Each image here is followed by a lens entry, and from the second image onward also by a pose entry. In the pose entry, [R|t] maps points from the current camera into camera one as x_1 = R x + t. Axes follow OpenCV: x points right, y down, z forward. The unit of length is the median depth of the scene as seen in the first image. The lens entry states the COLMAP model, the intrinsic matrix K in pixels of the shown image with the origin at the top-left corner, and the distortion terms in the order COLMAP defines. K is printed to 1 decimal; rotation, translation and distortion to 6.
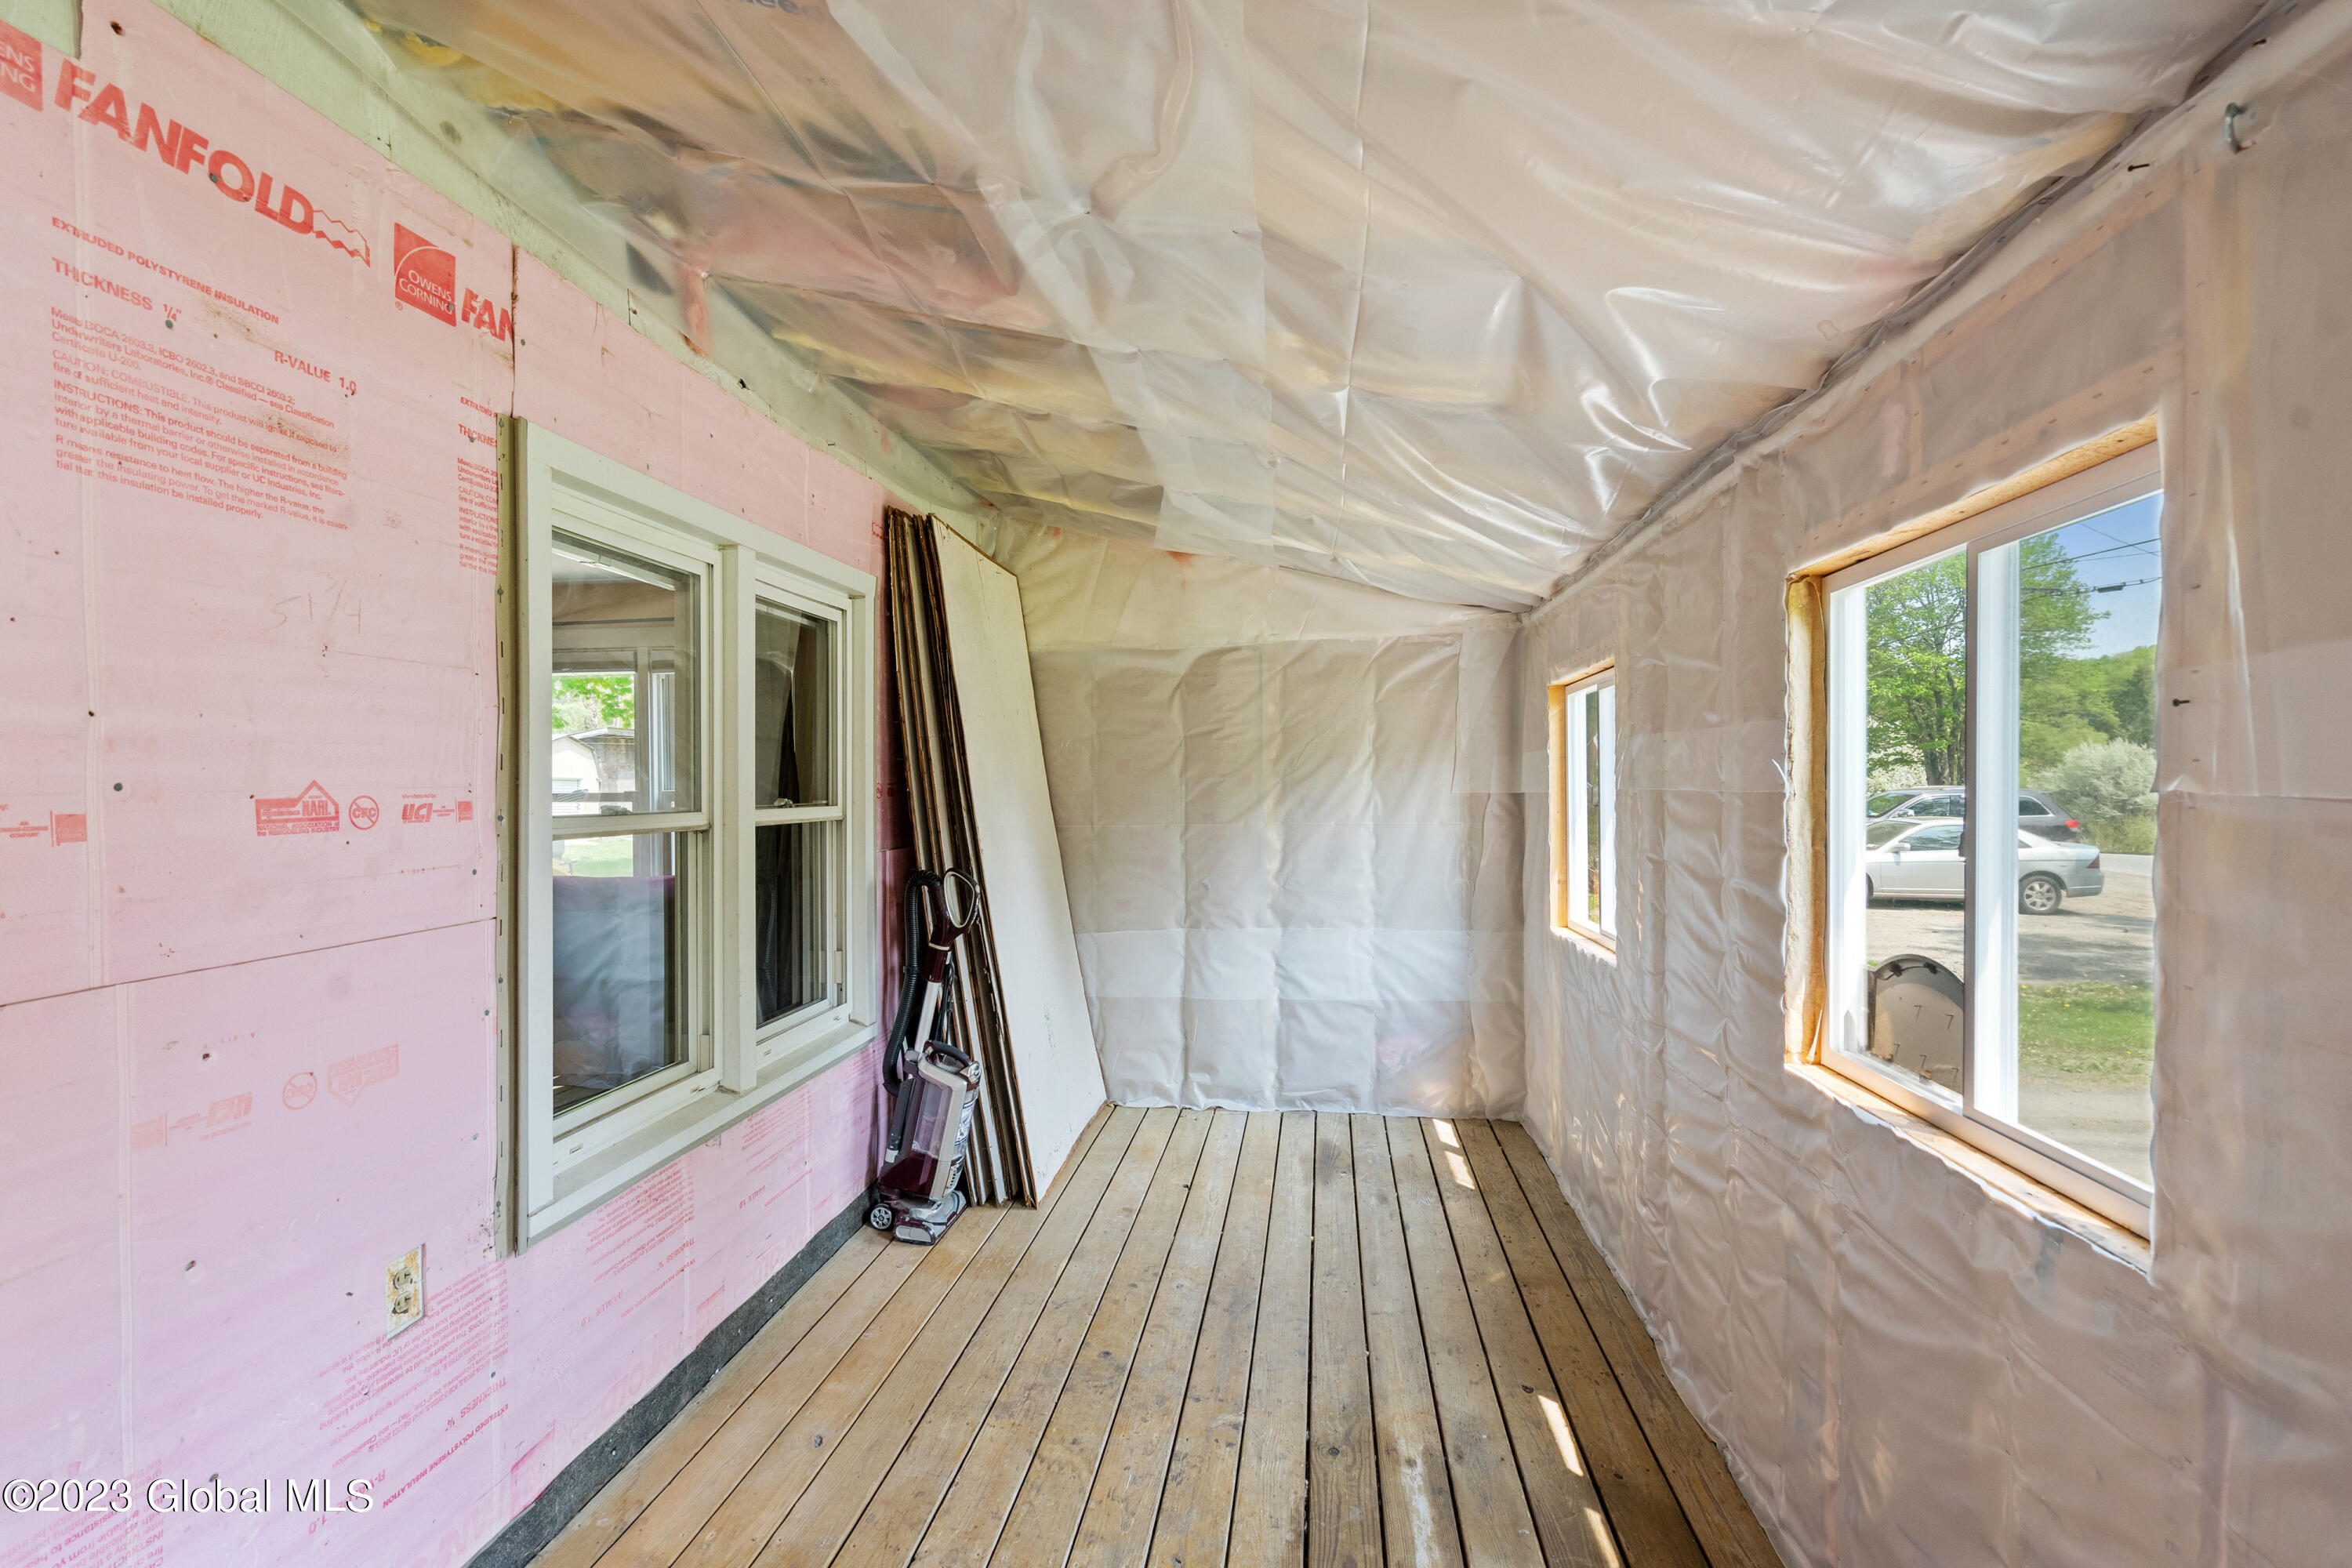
lens RADIAL K [[1074.1, 0, 1180.2], [0, 1074.1, 769.0], [0, 0, 1]] dist [-0.008782, 0.004144]
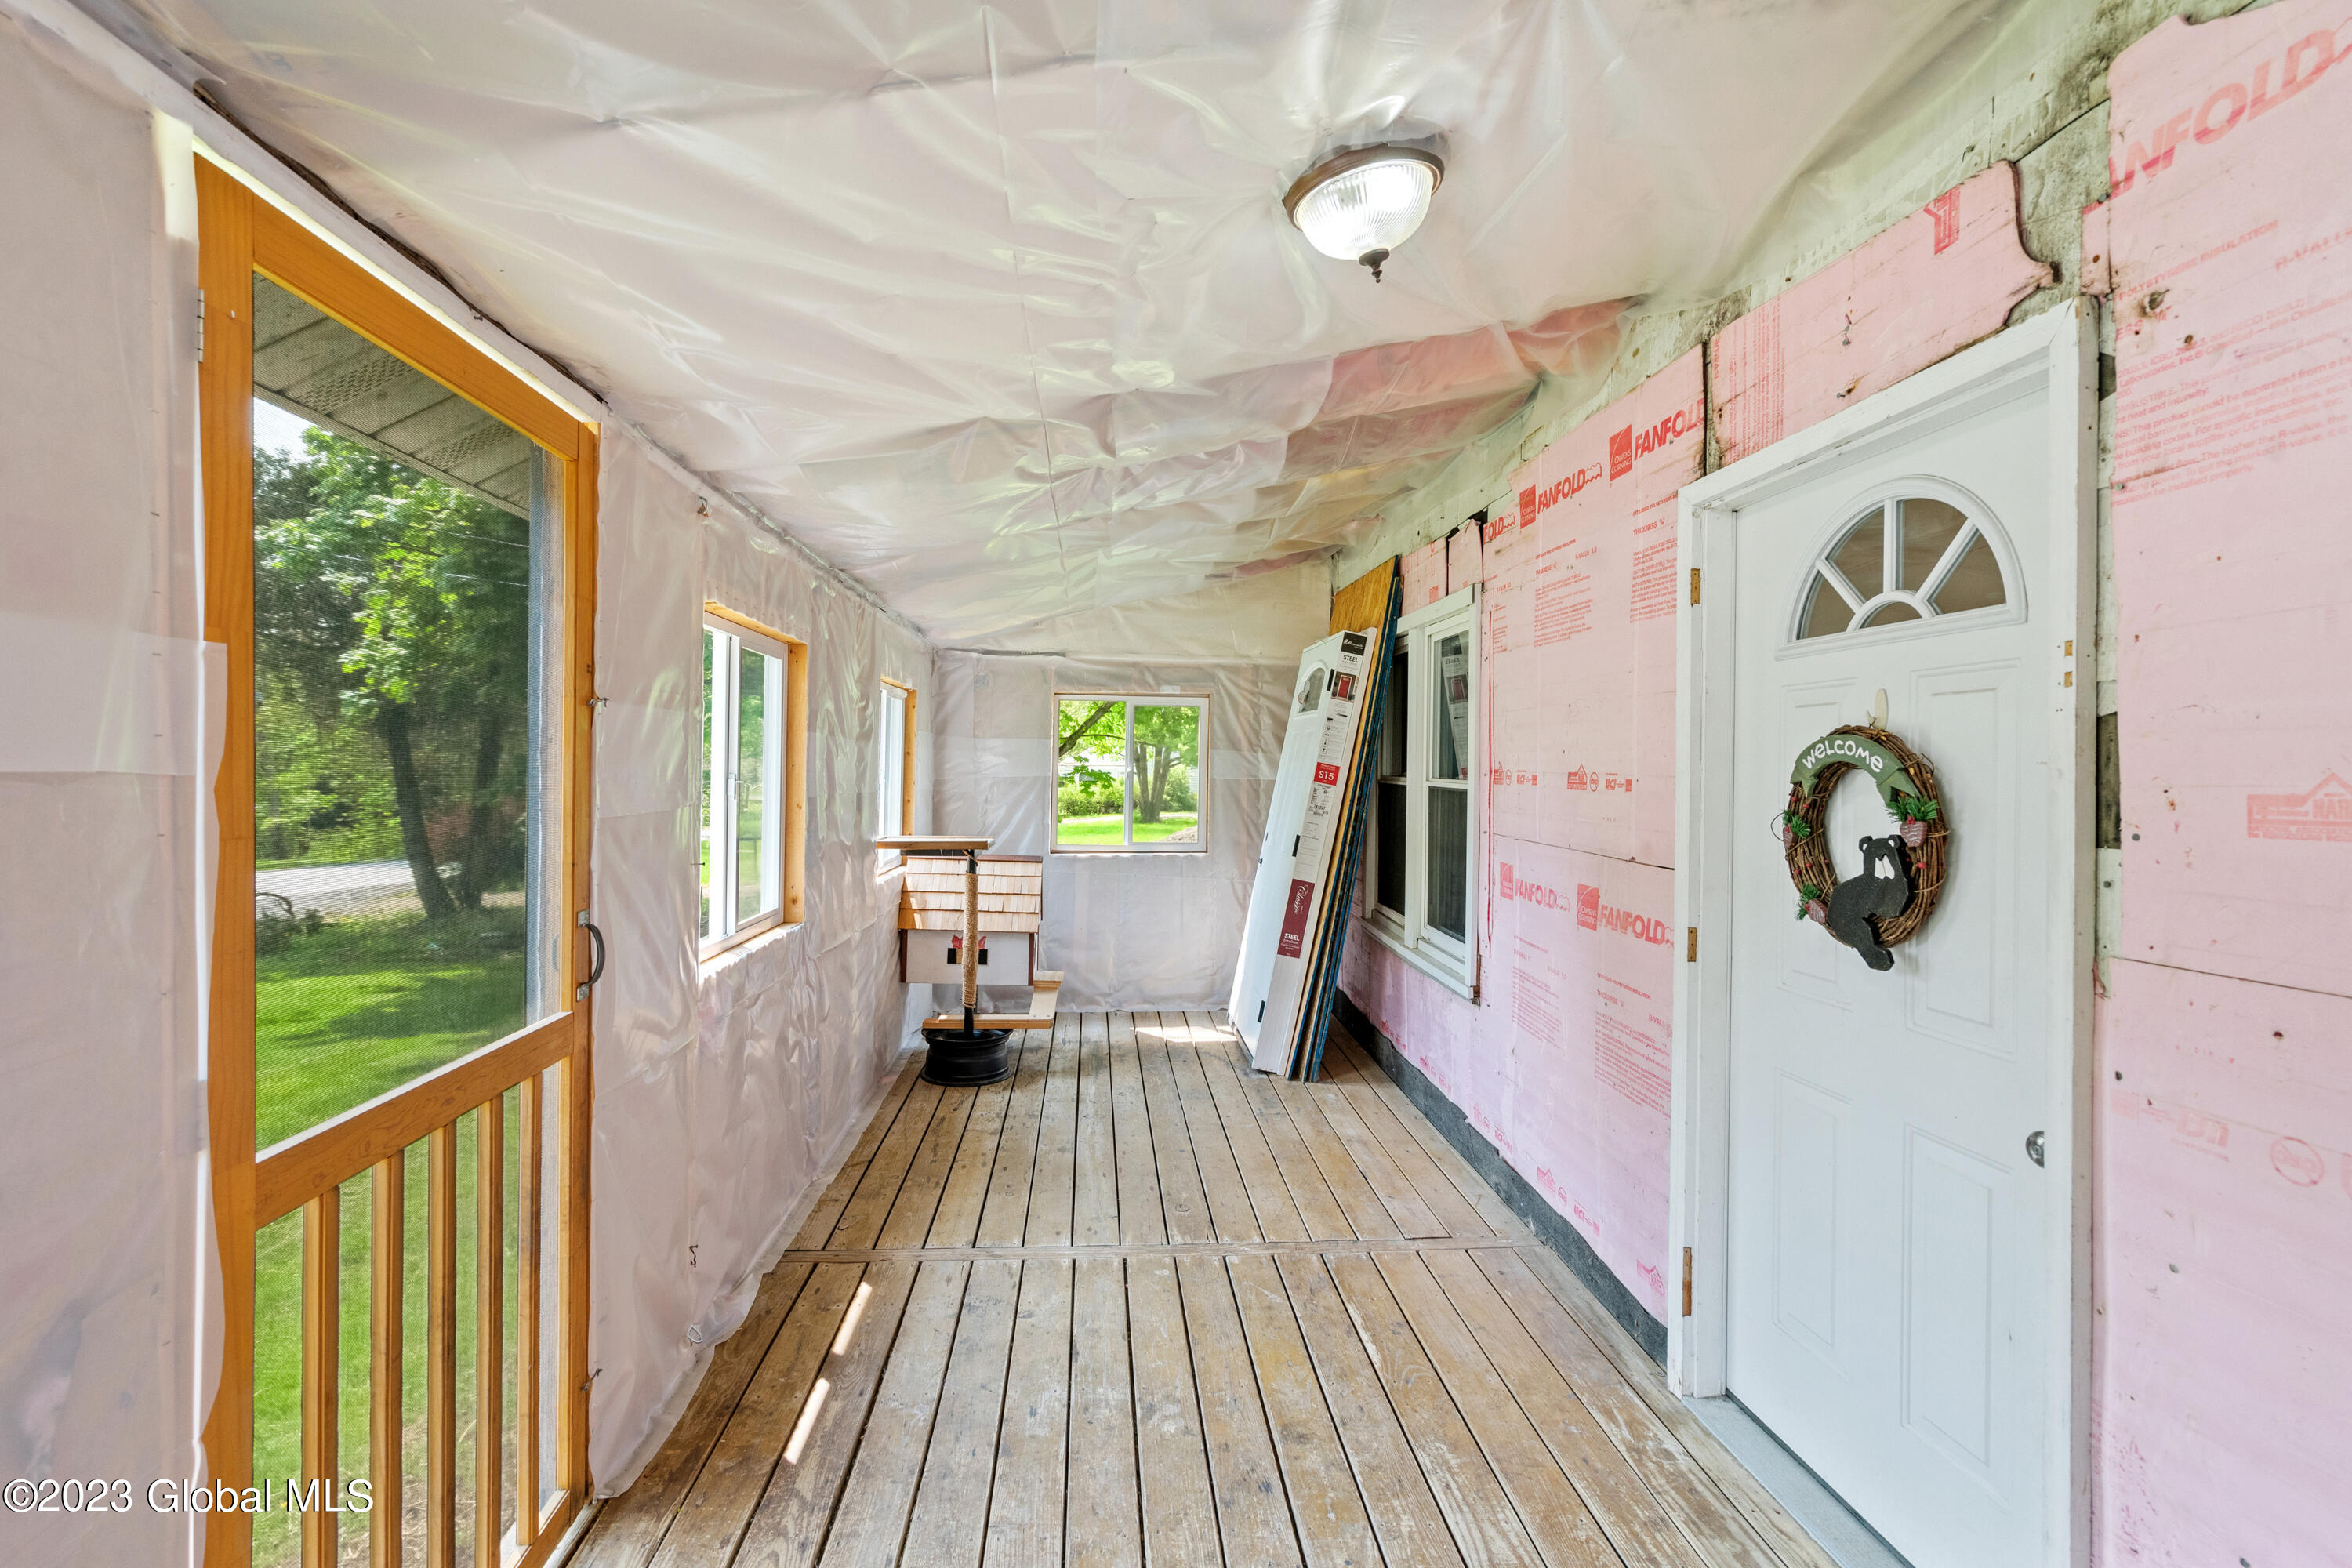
lens RADIAL K [[1074.1, 0, 1180.2], [0, 1074.1, 769.0], [0, 0, 1]] dist [-0.008782, 0.004144]
pose [[-0.987105, 0.003463, -0.160036, 0.174219], [0.001371, 0.999912, 0.013182, -0.004916], [0.160068, 0.012793, -0.987023, 2.123096]]
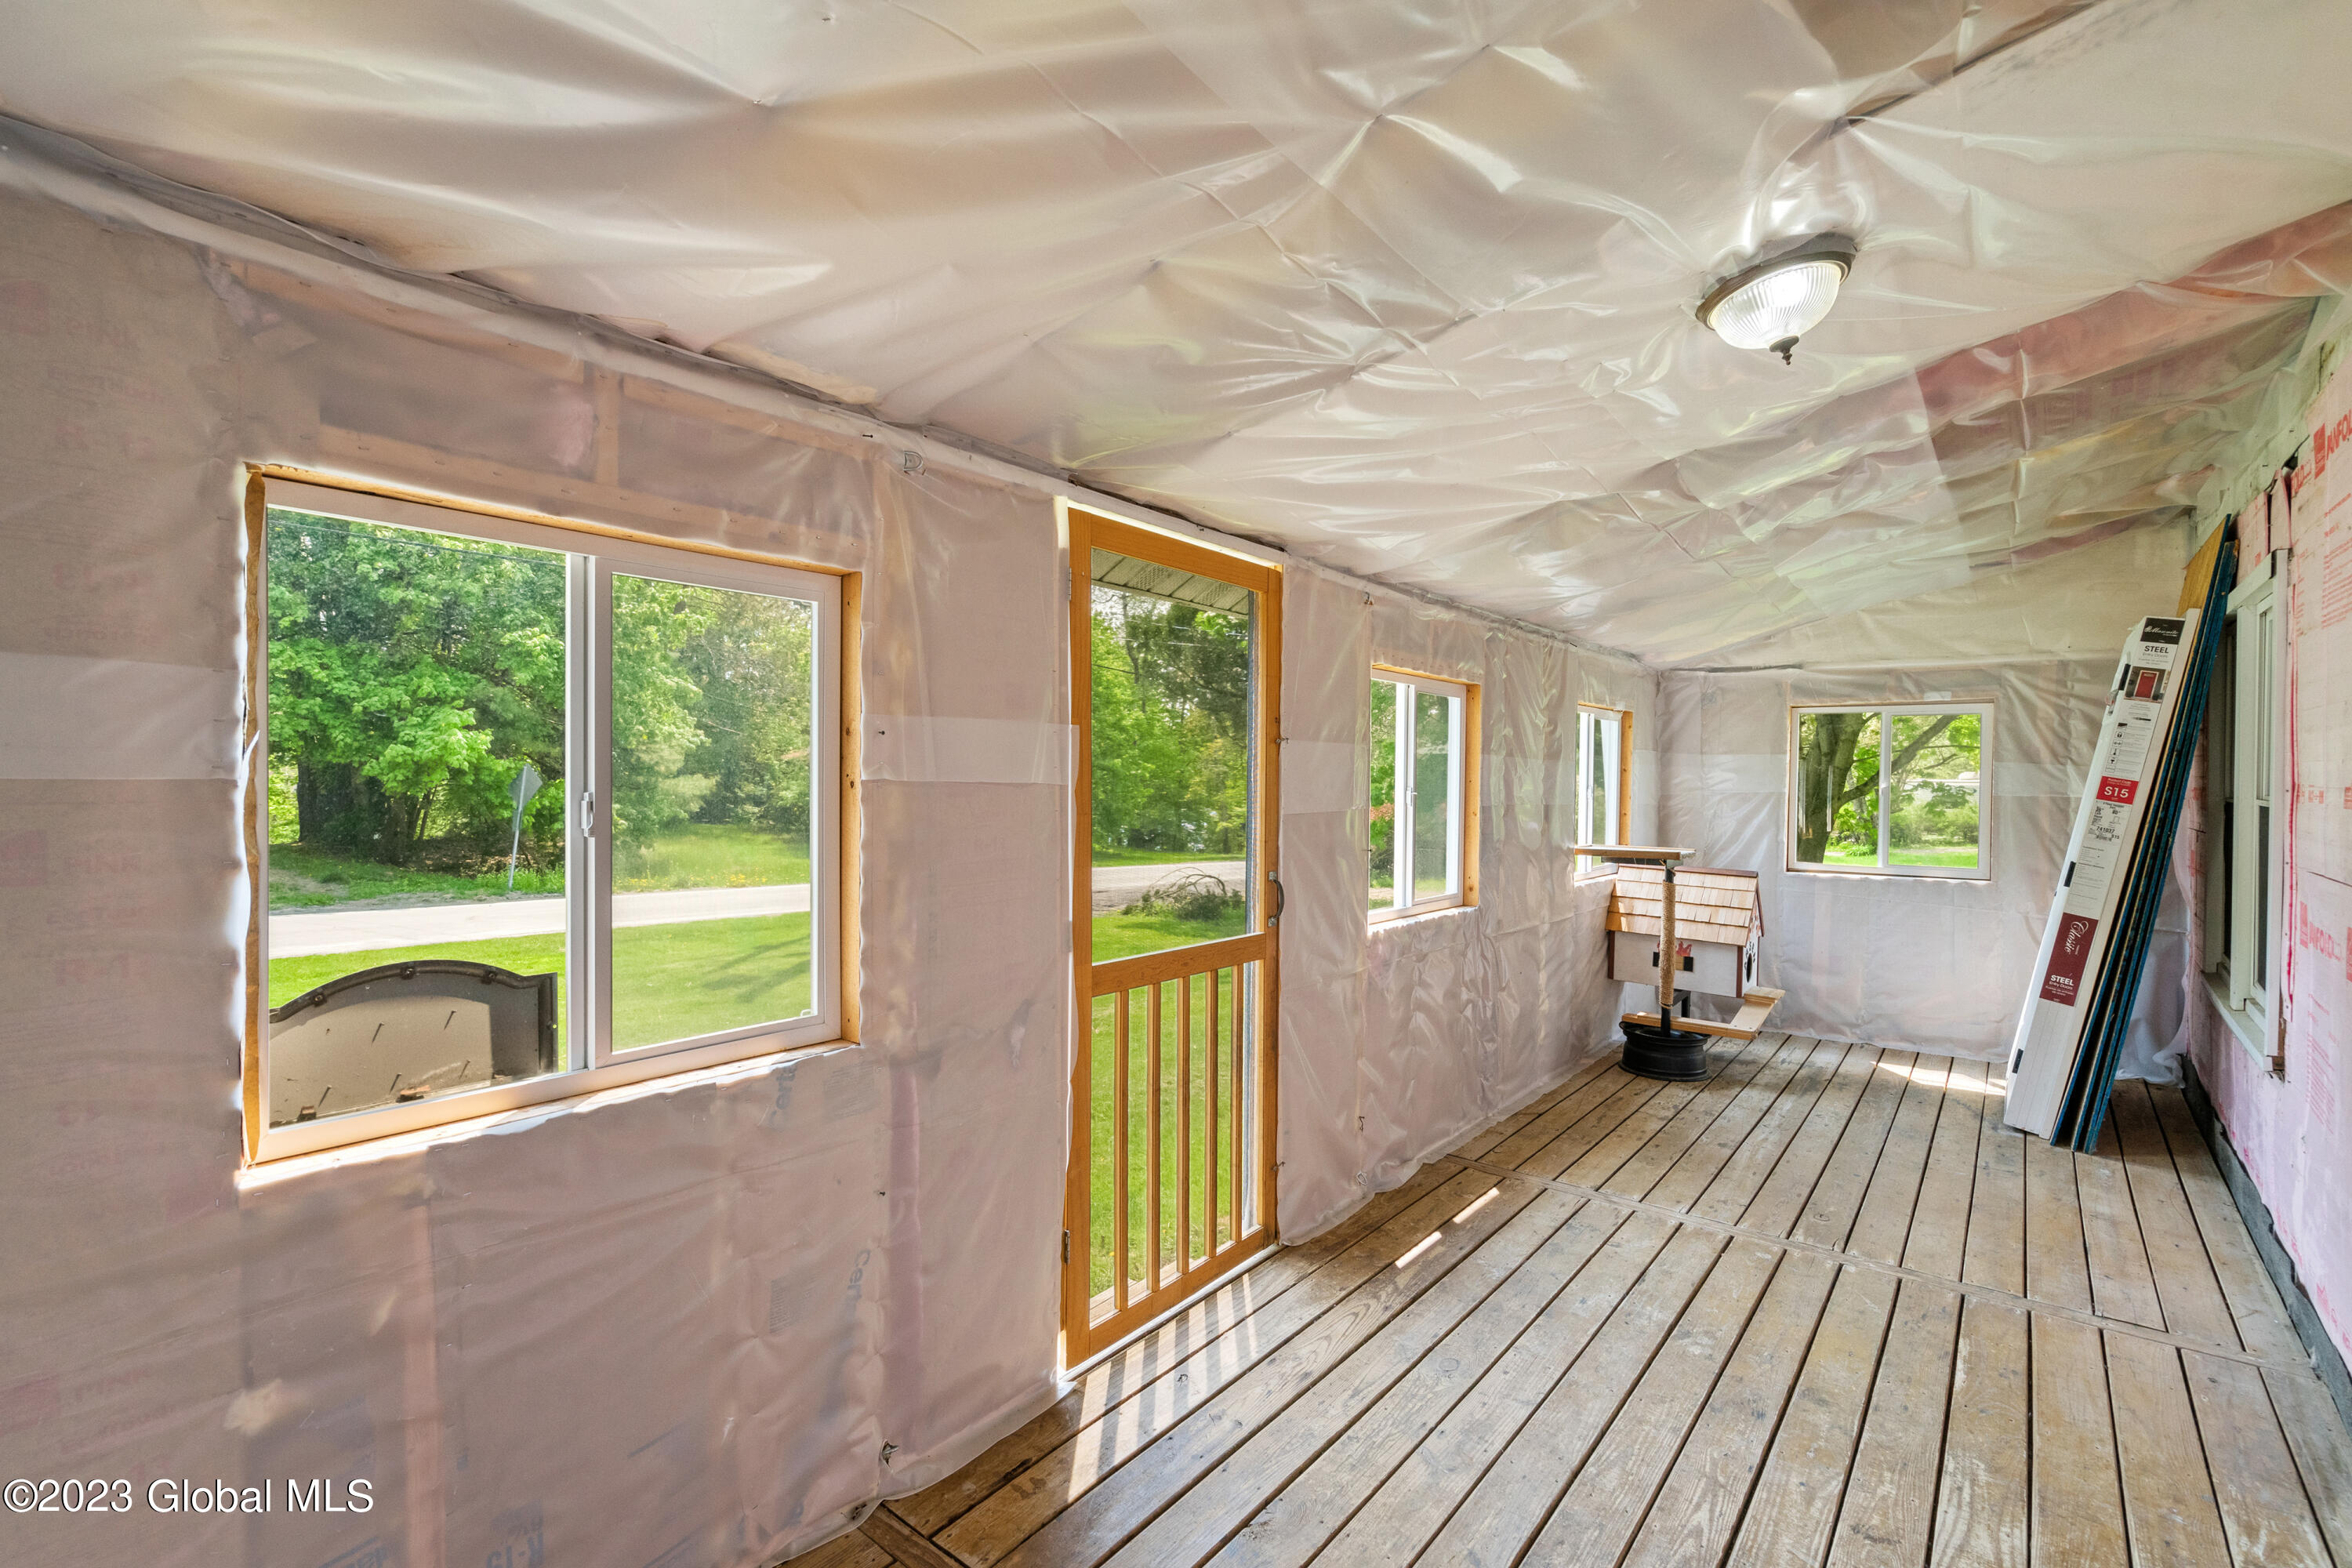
lens RADIAL K [[1063.8, 0, 1171.4], [0, 1063.8, 790.2], [0, 0, 1]] dist [-0.000168, 0.000424]
pose [[-0.827558, 0.000544, 0.561380, -0.140876], [0.009230, 0.999878, 0.012637, -0.003537], [-0.561304, 0.015639, -0.827462, 2.396401]]
